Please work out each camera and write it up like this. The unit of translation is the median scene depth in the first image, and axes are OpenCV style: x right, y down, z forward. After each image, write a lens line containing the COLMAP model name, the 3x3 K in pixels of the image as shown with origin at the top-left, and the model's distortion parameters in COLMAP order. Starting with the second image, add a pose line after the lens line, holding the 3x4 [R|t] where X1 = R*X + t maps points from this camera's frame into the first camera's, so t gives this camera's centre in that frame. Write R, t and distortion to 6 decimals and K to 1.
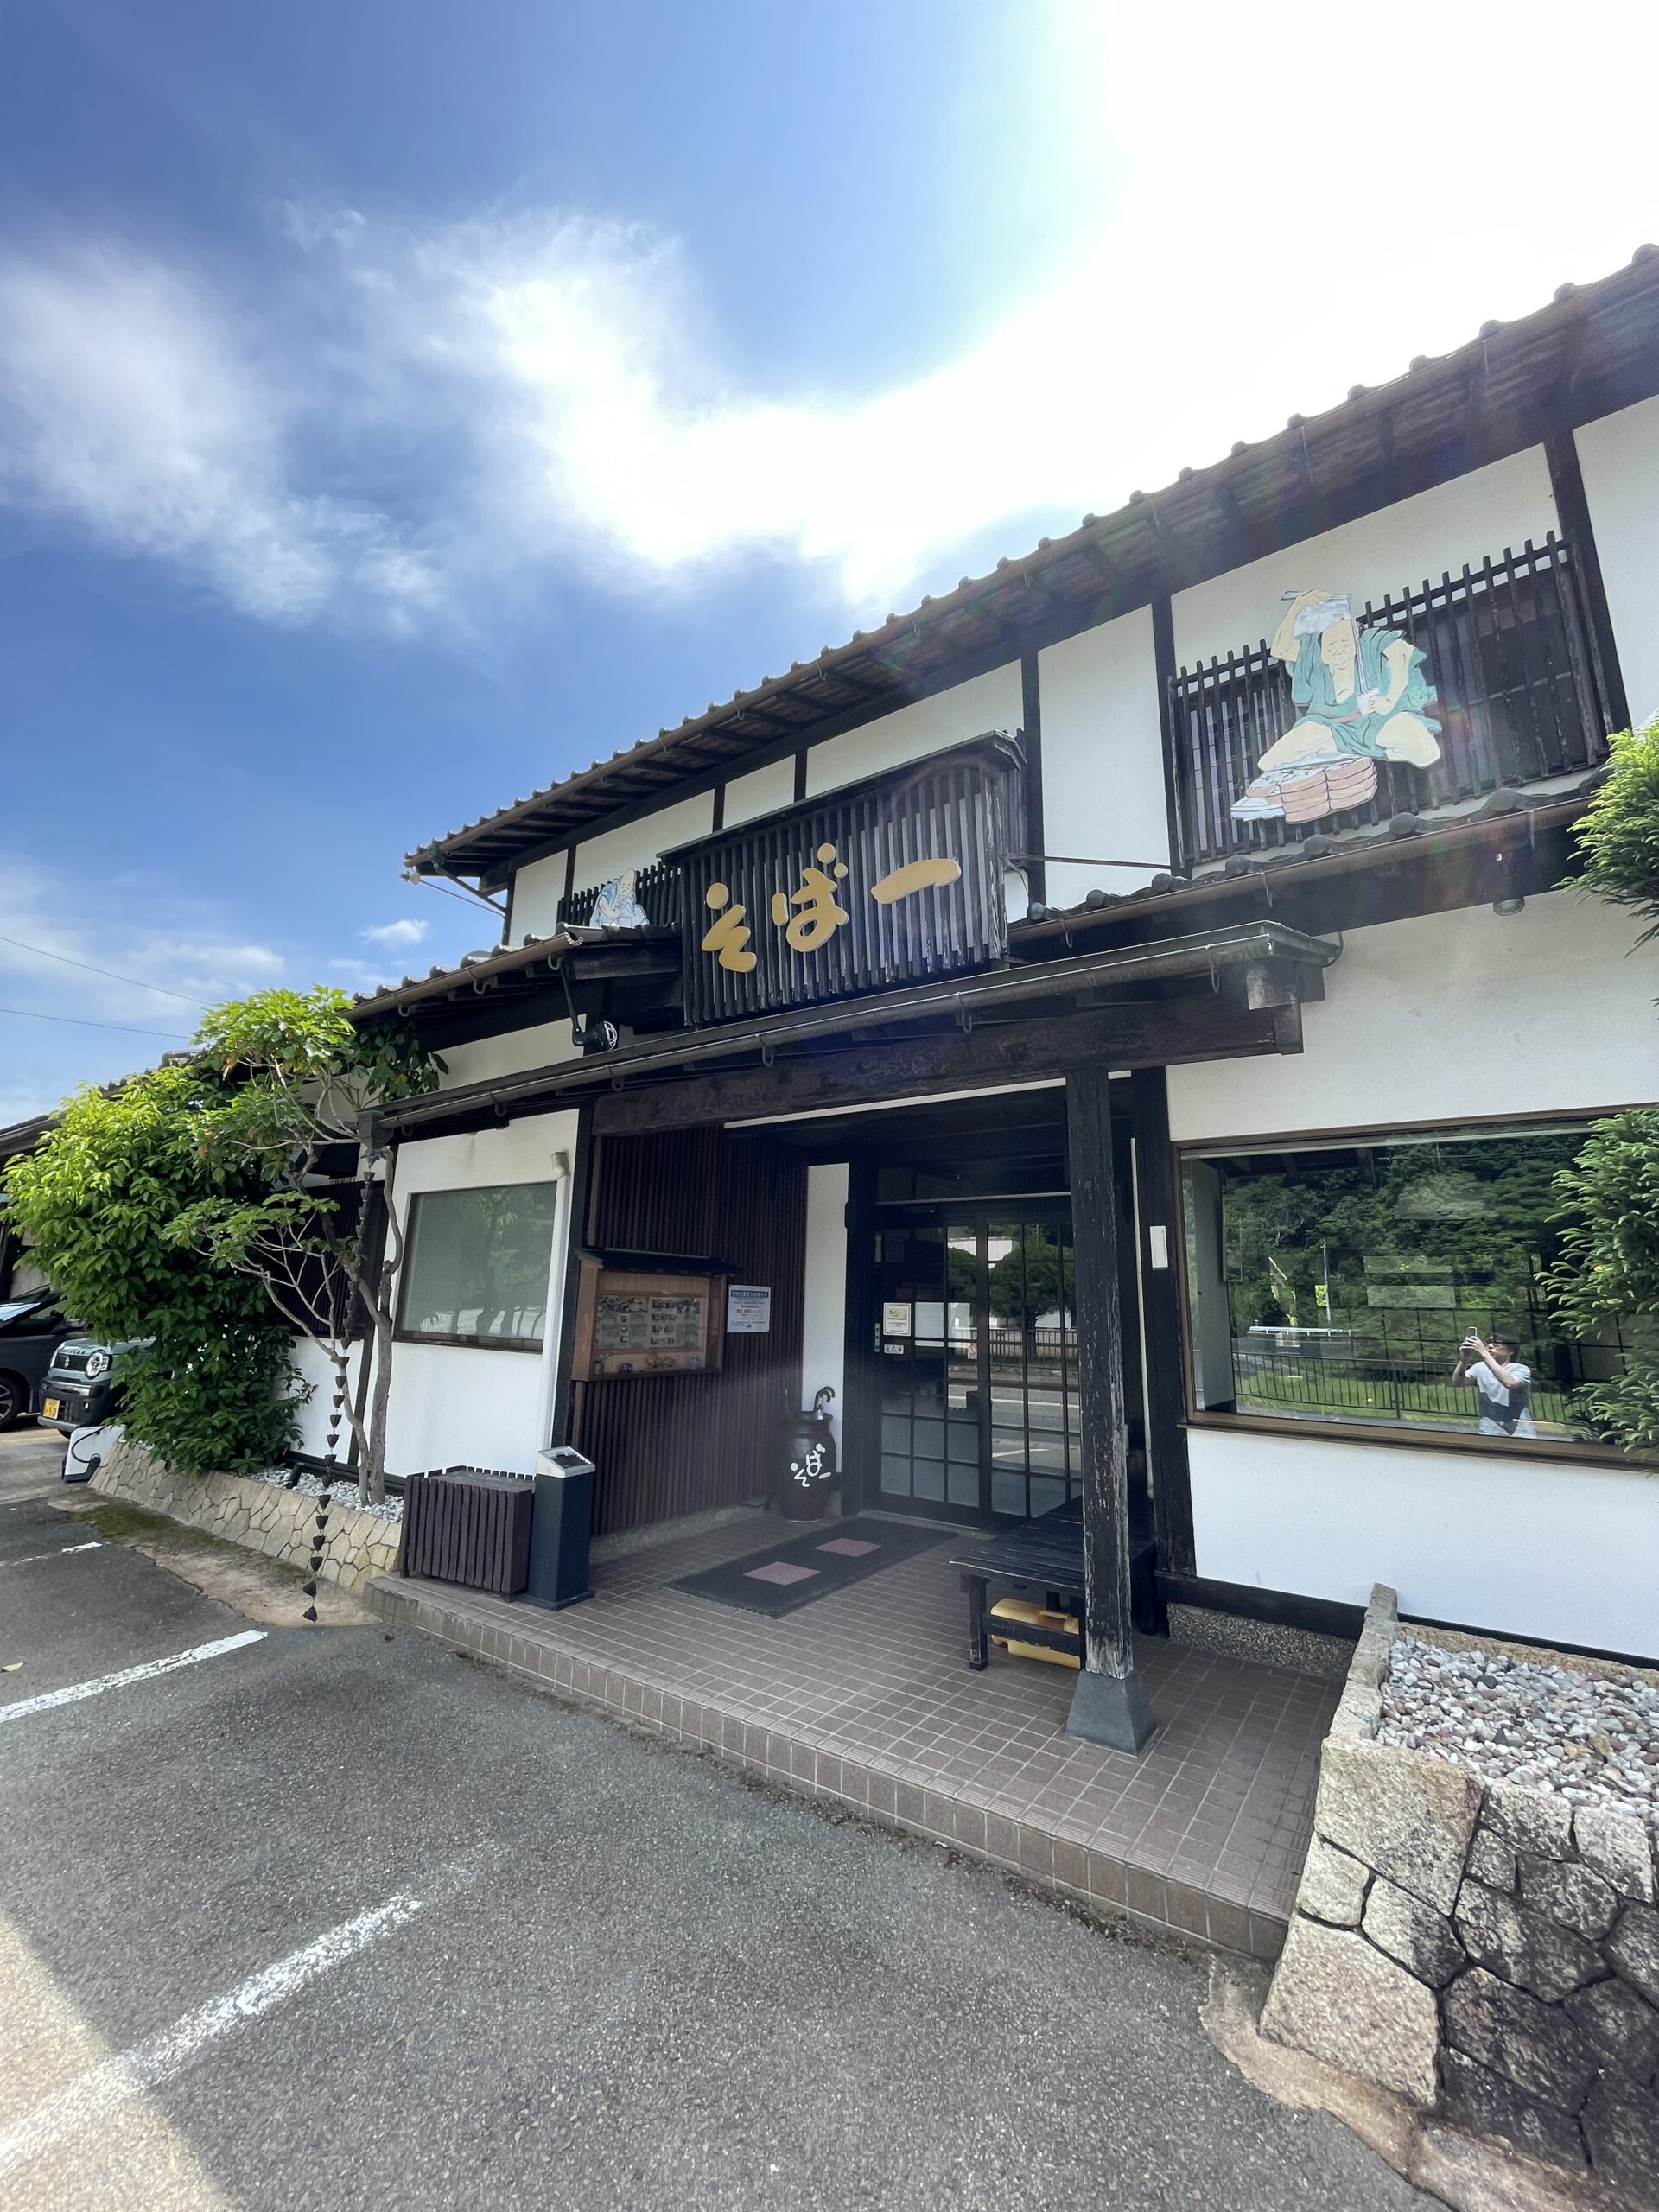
lens RADIAL K [[893.6, 0, 826.5], [0, 893.6, 1107.7], [0, 0, 1]] dist [-0.003496, 0.000408]
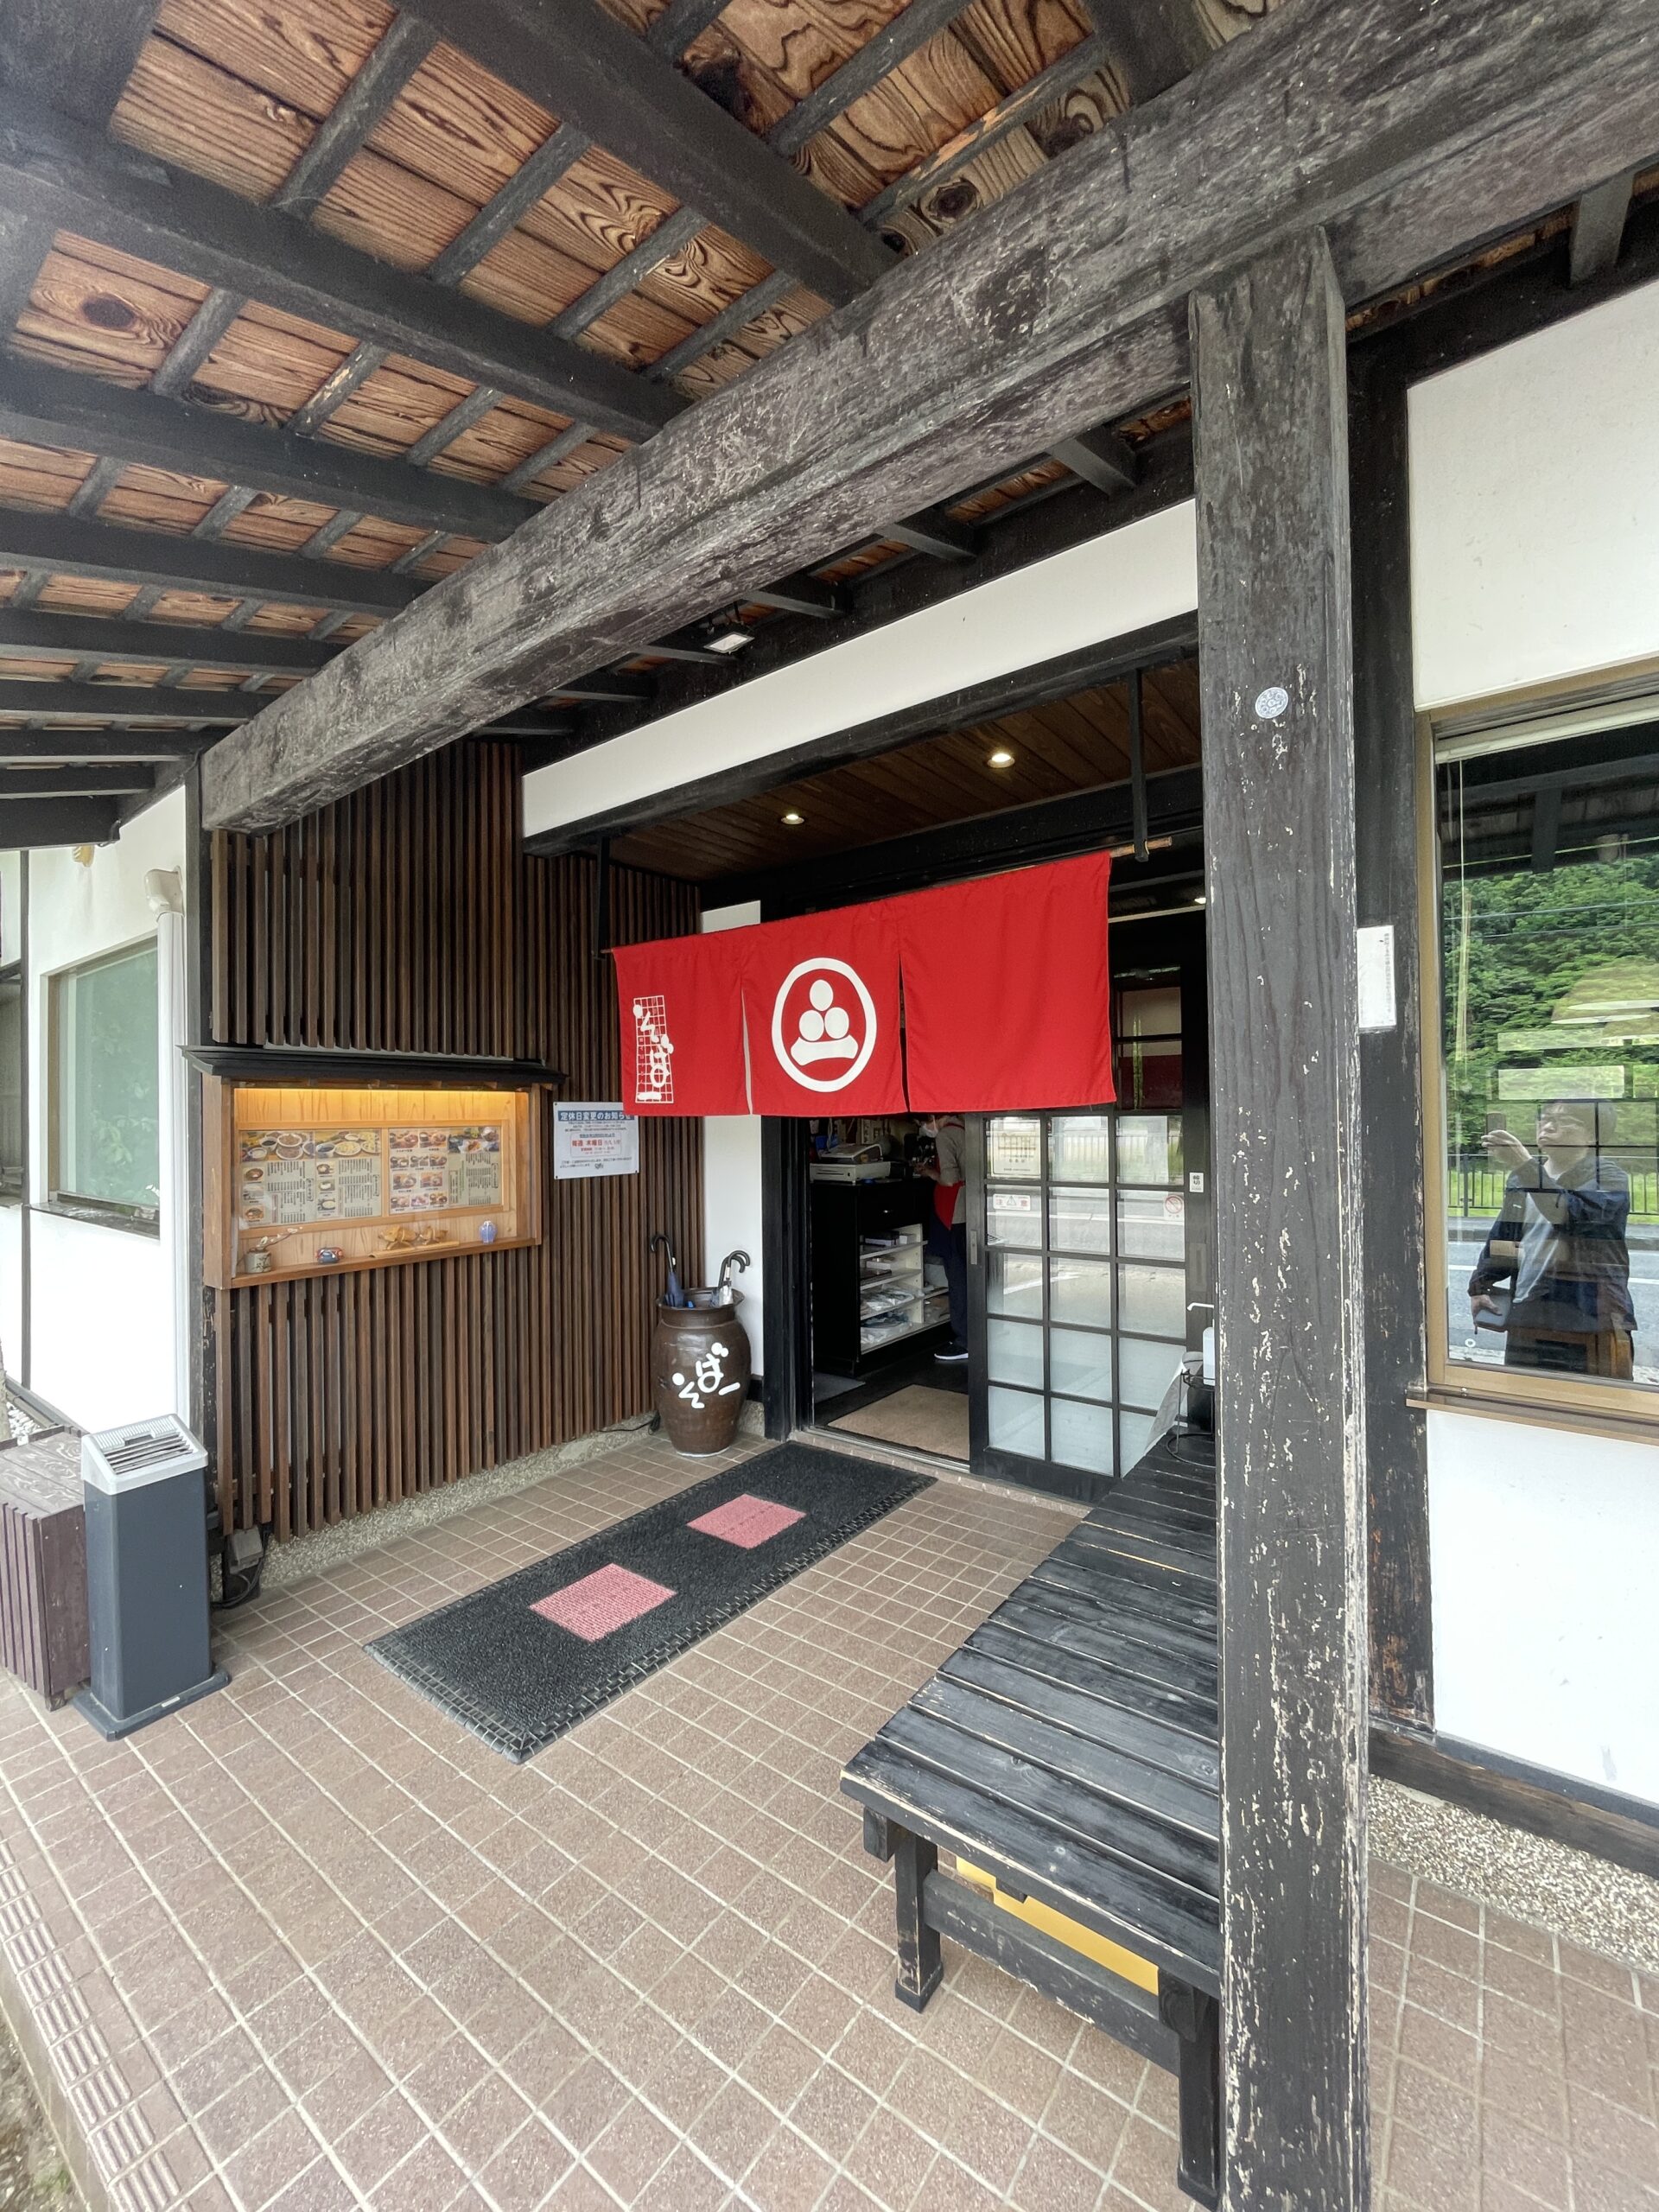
lens RADIAL K [[893.6, 0, 815.6], [0, 893.6, 1097.3], [0, 0, 1]] dist [-0.003496, 0.000408]
pose [[0.998439, -0.032655, -0.045317, 0.097141], [0.040809, 0.980423, 0.192629, 0.086508], [0.038140, -0.194177, 0.980225, 0.419195]]
